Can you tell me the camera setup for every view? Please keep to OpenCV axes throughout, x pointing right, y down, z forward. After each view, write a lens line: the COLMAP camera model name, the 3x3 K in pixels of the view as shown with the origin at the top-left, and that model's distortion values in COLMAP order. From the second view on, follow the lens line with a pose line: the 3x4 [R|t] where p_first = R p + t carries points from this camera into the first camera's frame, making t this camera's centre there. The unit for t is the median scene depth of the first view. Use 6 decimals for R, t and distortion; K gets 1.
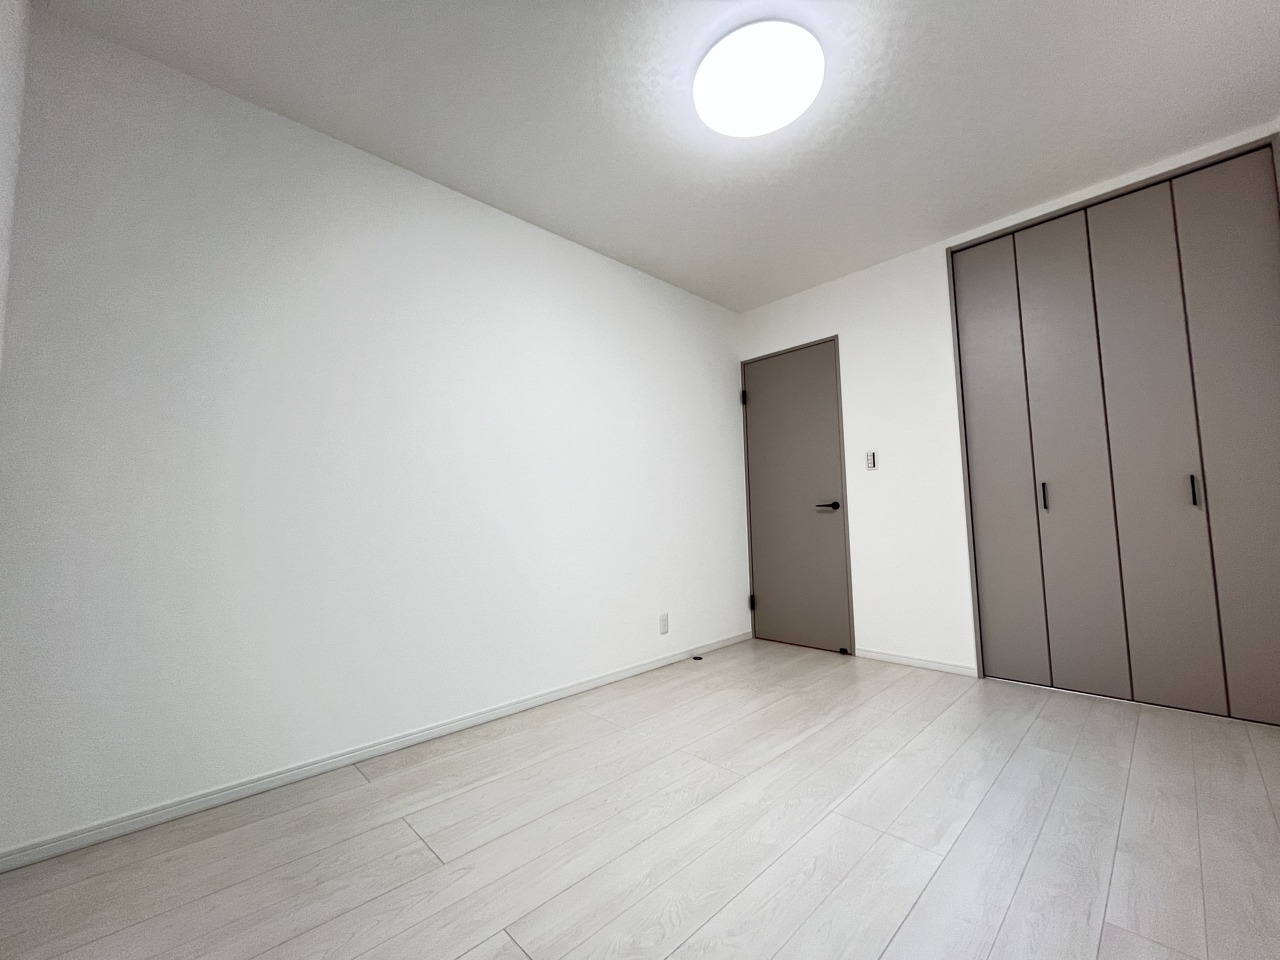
lens RADIAL K [[515.8, 0, 640.1], [0, 515.8, 477.2], [0, 0, 1]] dist [-0.002131, -0.000513]
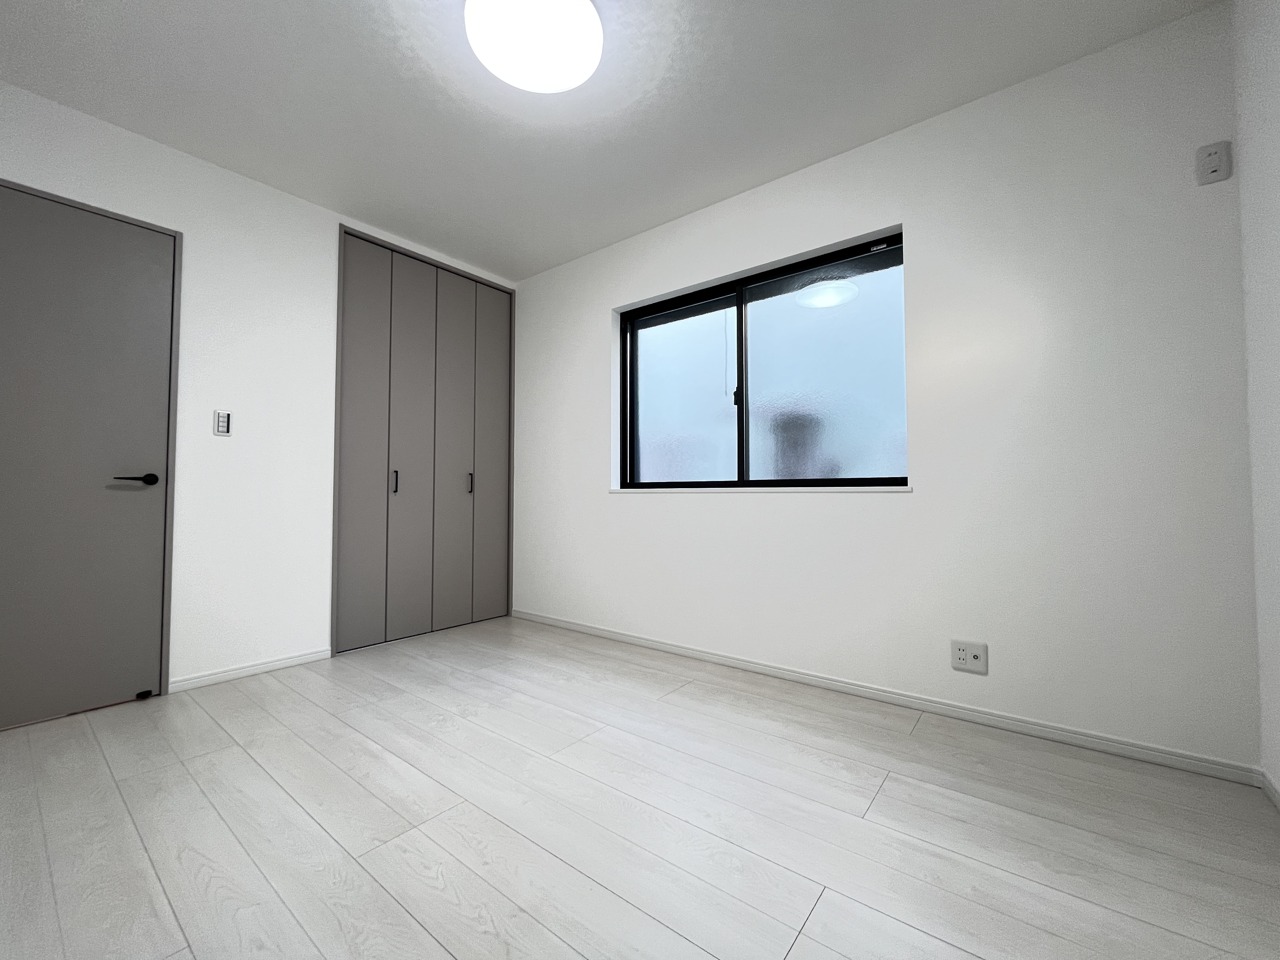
lens RADIAL K [[515.8, 0, 640.1], [0, 515.8, 477.2], [0, 0, 1]] dist [-0.002131, -0.000513]
pose [[-0.141697, 0.055734, 0.988340, -0.444676], [-0.078547, 0.994633, -0.067350, 0.056990], [-0.986789, -0.087174, -0.136558, 0.560321]]
